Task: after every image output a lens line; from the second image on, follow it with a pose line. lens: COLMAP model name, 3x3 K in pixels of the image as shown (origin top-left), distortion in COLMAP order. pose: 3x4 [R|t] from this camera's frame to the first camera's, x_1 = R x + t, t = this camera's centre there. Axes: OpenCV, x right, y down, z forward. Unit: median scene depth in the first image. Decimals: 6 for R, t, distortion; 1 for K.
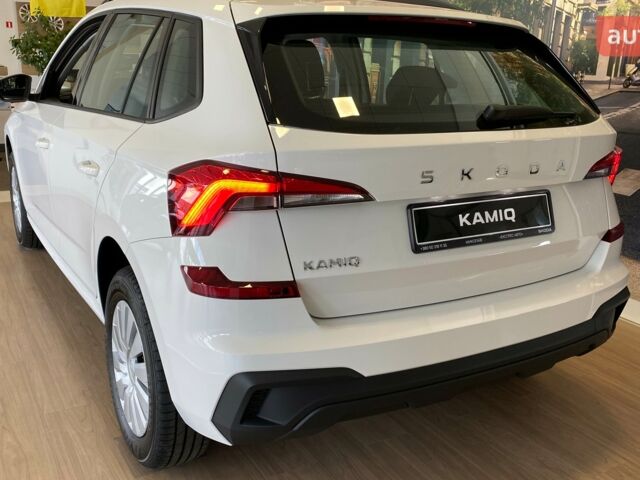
lens RADIAL K [[659.1, 0, 318.0], [0, 659.1, 243.4], [0, 0, 1]] dist [0.036612, 0.000000]
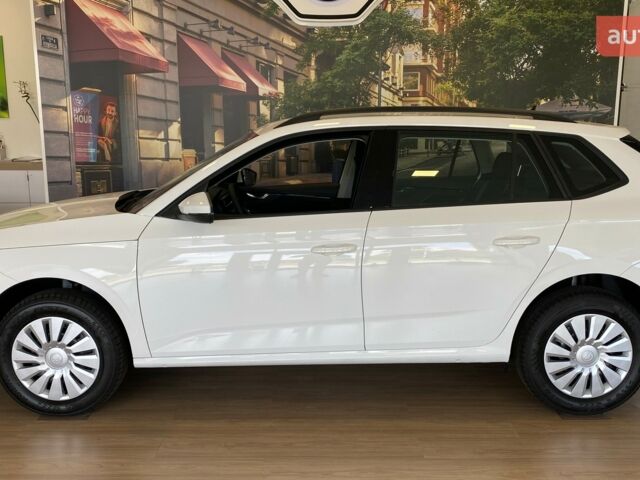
lens RADIAL K [[659.1, 0, 319.9], [0, 659.1, 244.6], [0, 0, 1]] dist [0.036612, 0.000000]
pose [[0.543204, -0.180463, 0.819977, -1.785490], [0.258030, 0.965245, 0.041499, -0.258096], [-0.798968, 0.189037, 0.570890, 0.519100]]
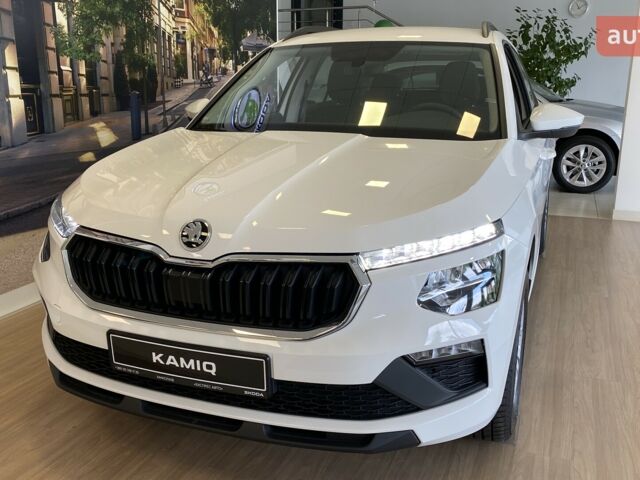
lens RADIAL K [[659.1, 0, 307.1], [0, 659.1, 243.7], [0, 0, 1]] dist [0.036612, 0.000000]
pose [[-0.598055, -0.237181, 0.765556, -1.520634], [0.197734, 0.882013, 0.427731, -0.827987], [-0.776680, 0.407183, -0.480593, 2.705930]]
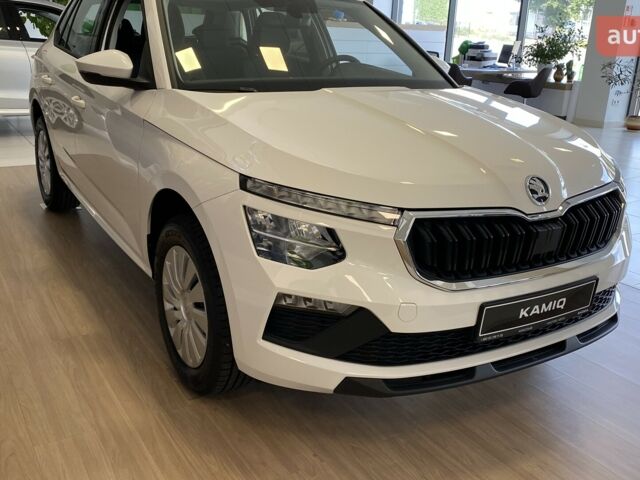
lens RADIAL K [[659.1, 0, 320.5], [0, 659.1, 240.5], [0, 0, 1]] dist [0.036612, 0.000000]
pose [[-0.996939, -0.077063, -0.013158, -0.436584], [-0.070865, 0.819703, 0.568388, -0.949639], [-0.033016, 0.567581, -0.822656, 3.225619]]
